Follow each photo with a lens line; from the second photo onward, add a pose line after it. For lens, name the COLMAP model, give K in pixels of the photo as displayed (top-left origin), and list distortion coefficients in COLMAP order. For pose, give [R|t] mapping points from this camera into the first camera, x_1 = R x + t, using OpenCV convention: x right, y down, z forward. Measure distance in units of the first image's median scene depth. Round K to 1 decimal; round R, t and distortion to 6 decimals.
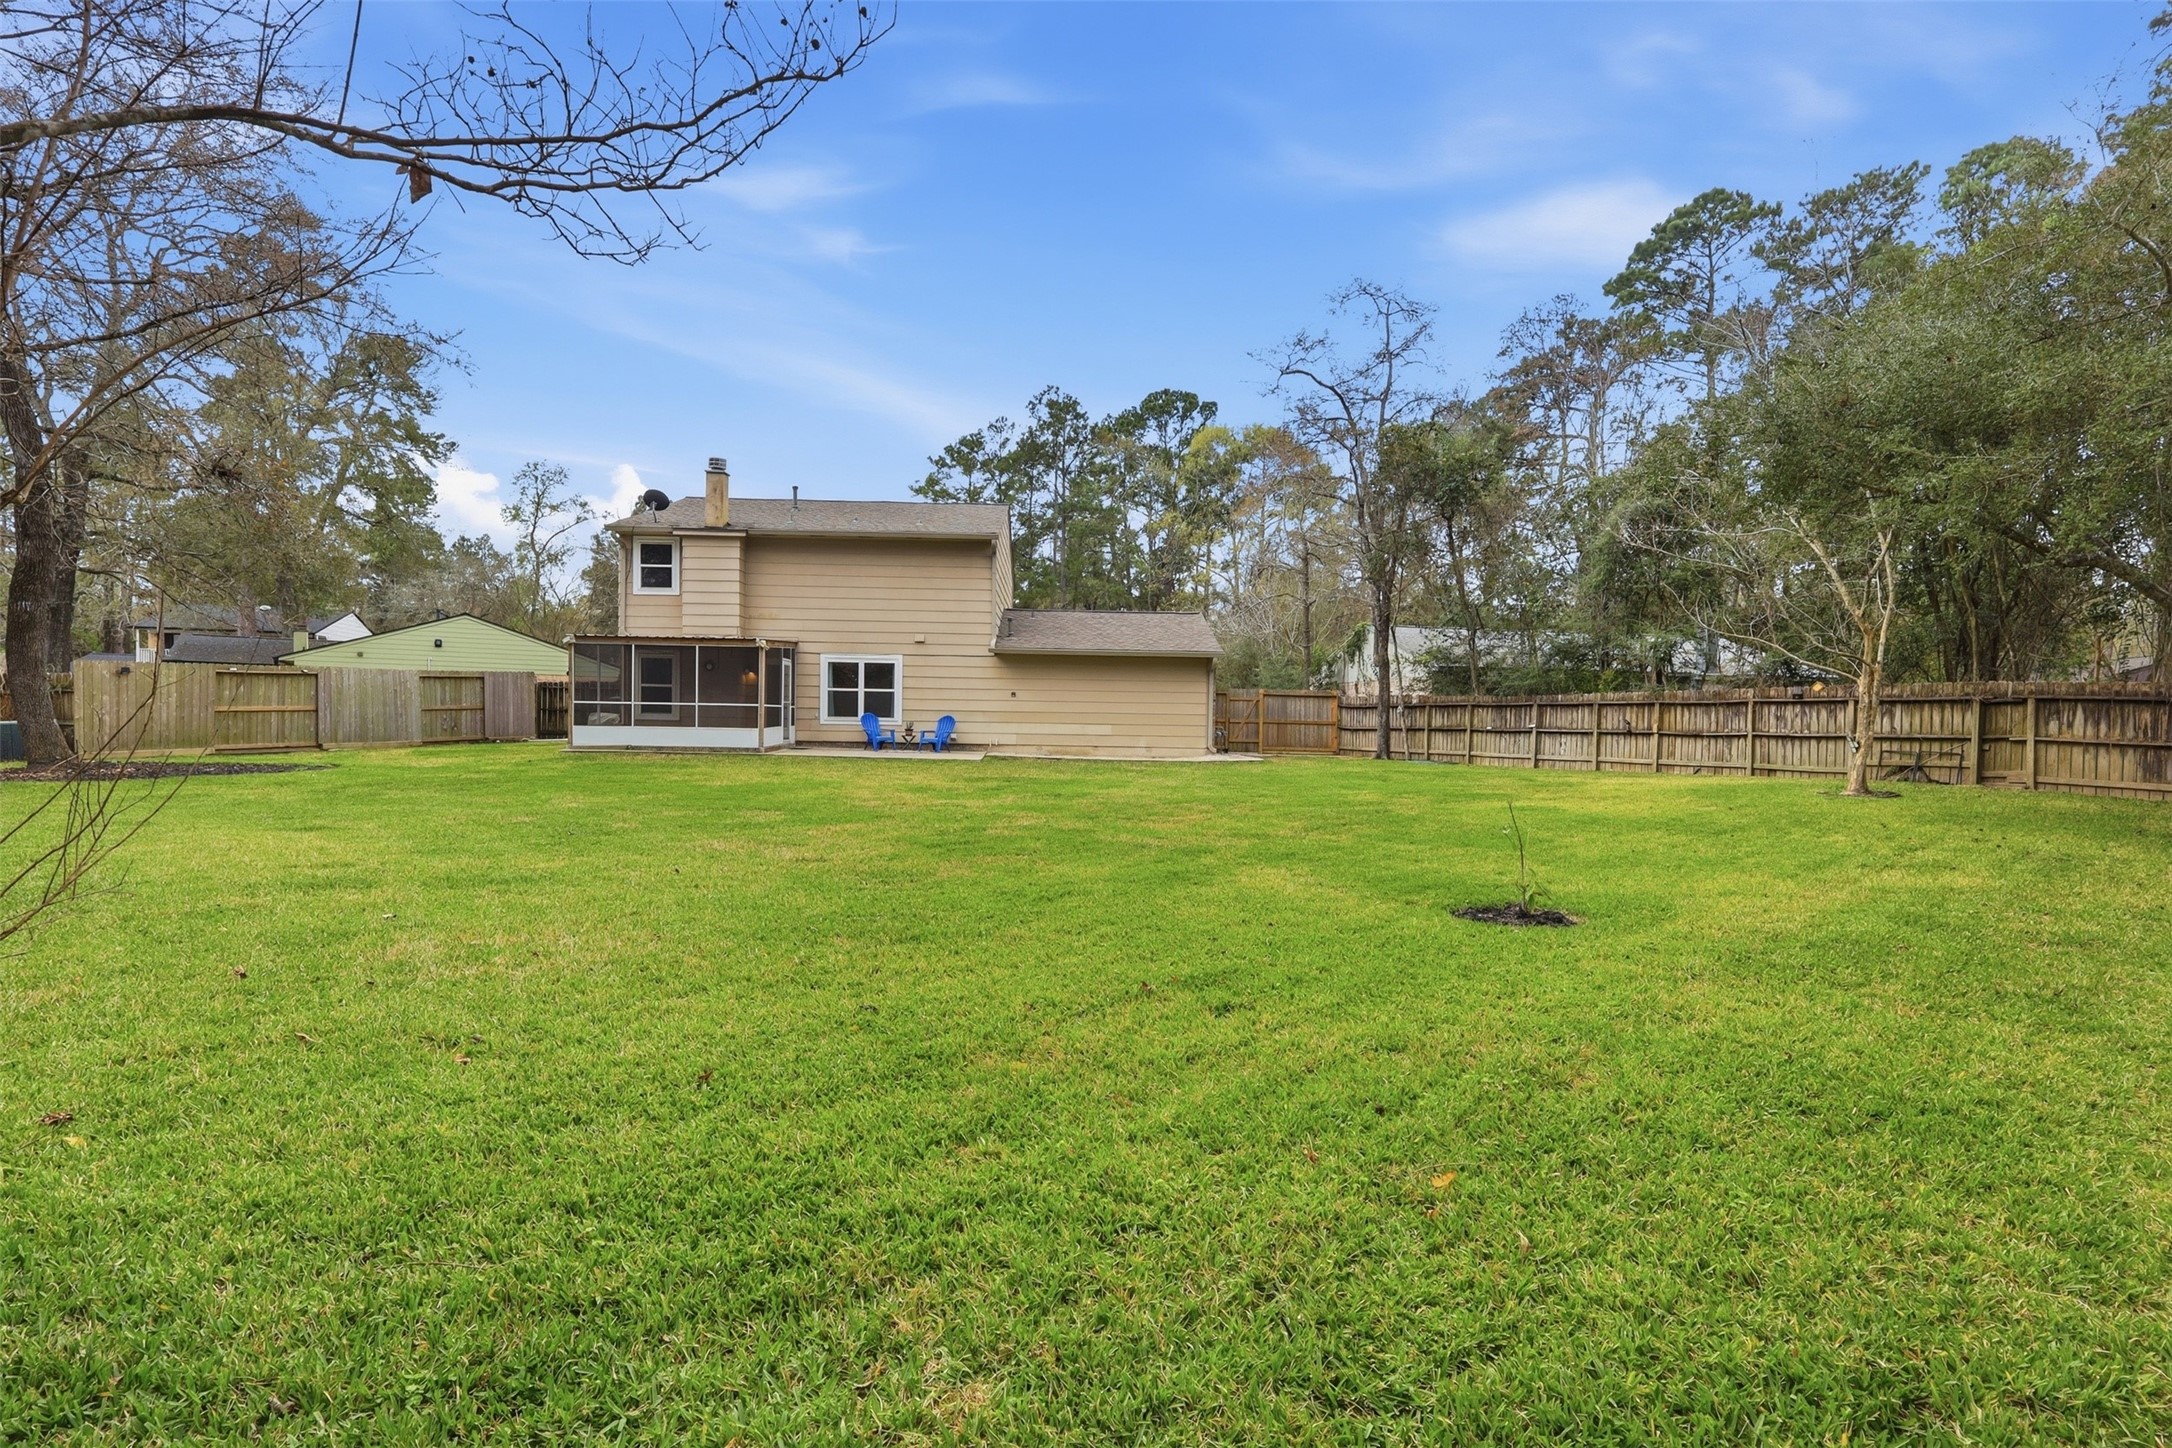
lens RADIAL K [[1021.9, 0, 1081.3], [0, 1021.9, 730.1], [0, 0, 1]] dist [0.002000, 0.001699]
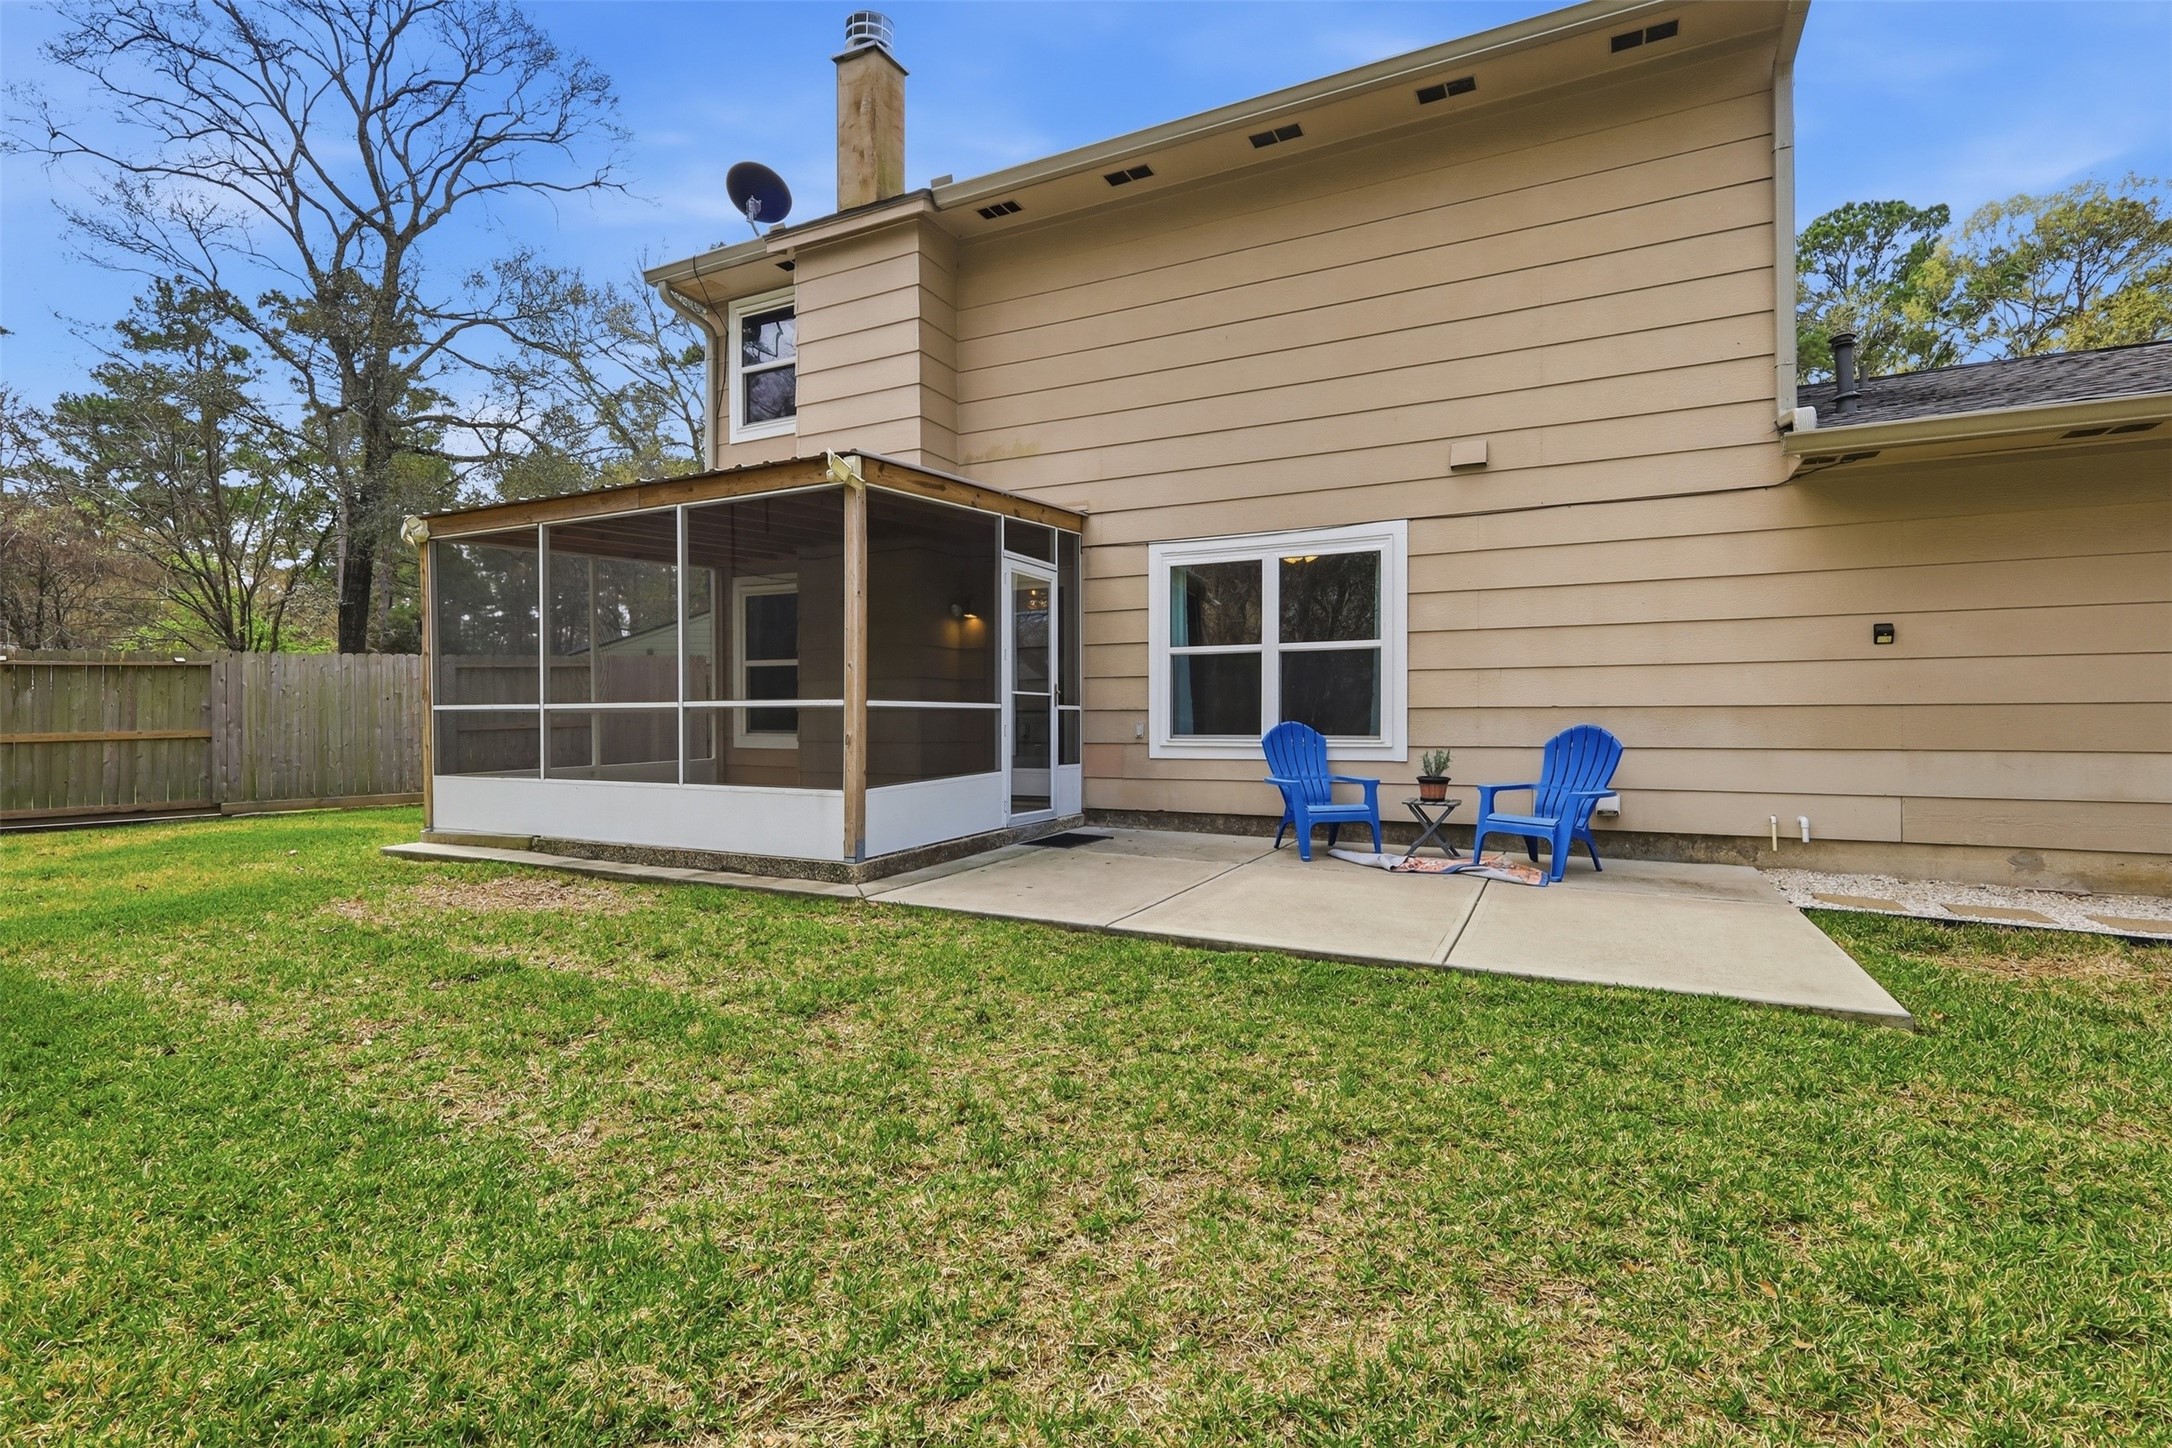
lens RADIAL K [[1021.9, 0, 1075.0], [0, 1021.9, 728.4], [0, 0, 1]] dist [0.002000, 0.001699]
pose [[0.874226, -0.014704, -0.485297, -0.117810], [0.011659, 0.999889, -0.009294, -0.012743], [0.485379, 0.002467, 0.874300, 0.703809]]
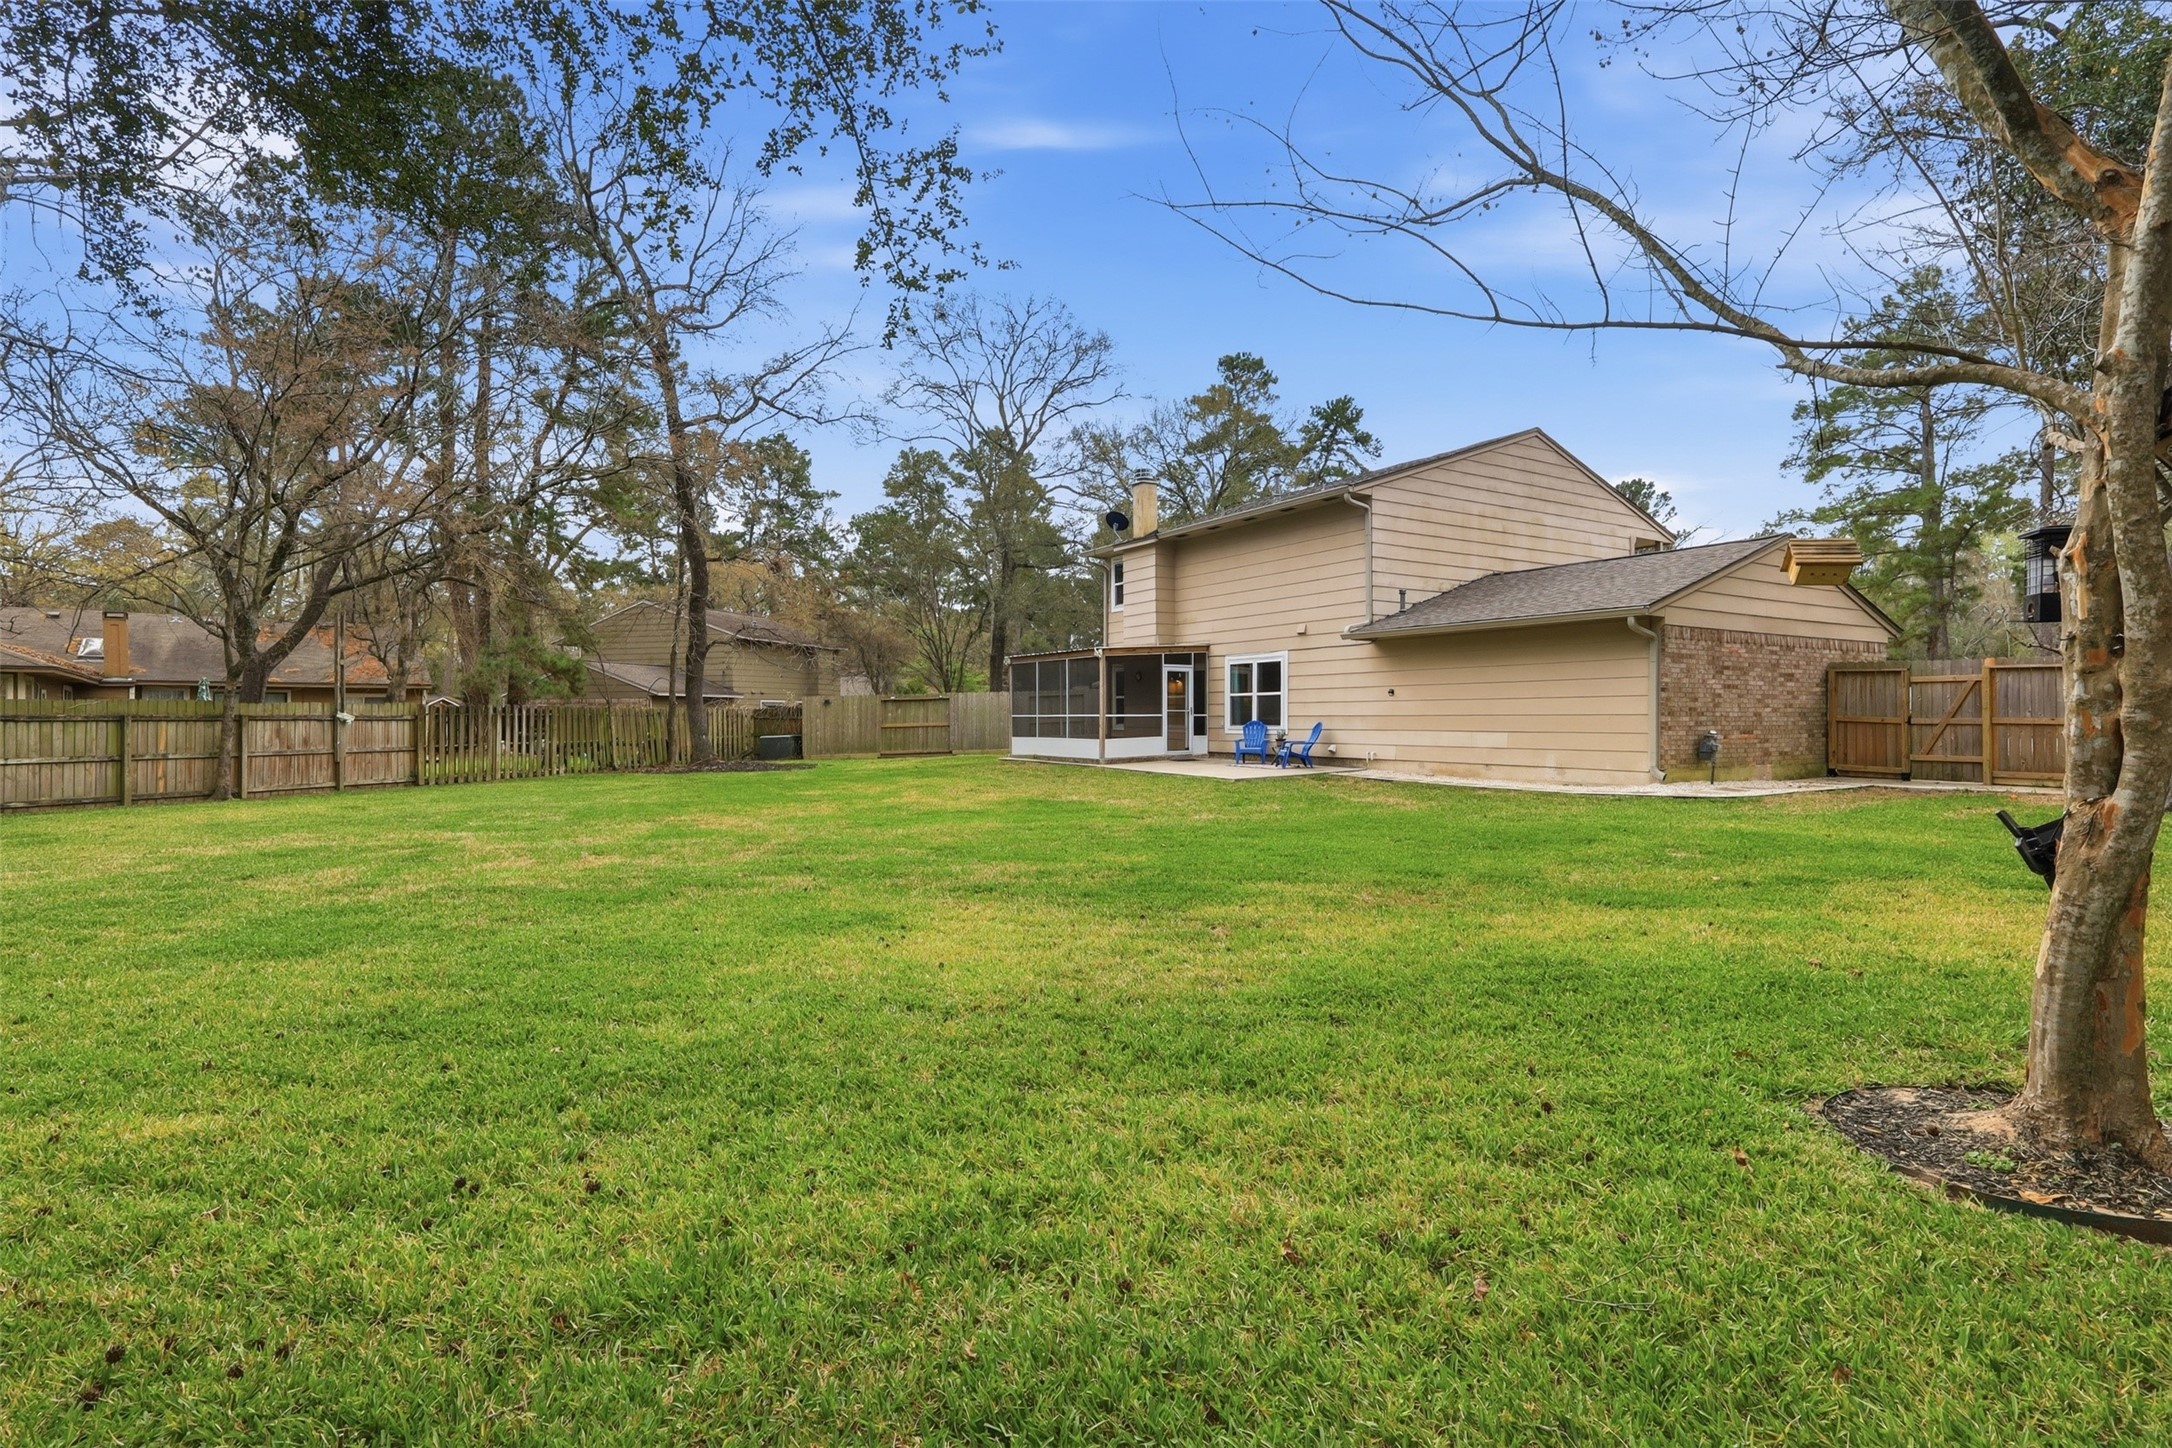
lens RADIAL K [[1021.9, 0, 1090.1], [0, 1021.9, 722.3], [0, 0, 1]] dist [0.002000, 0.001699]
pose [[0.510511, -0.014211, -0.859754, 0.467142], [0.004194, 0.999893, -0.014037, -0.003512], [0.859861, 0.003560, 0.510515, 0.433300]]
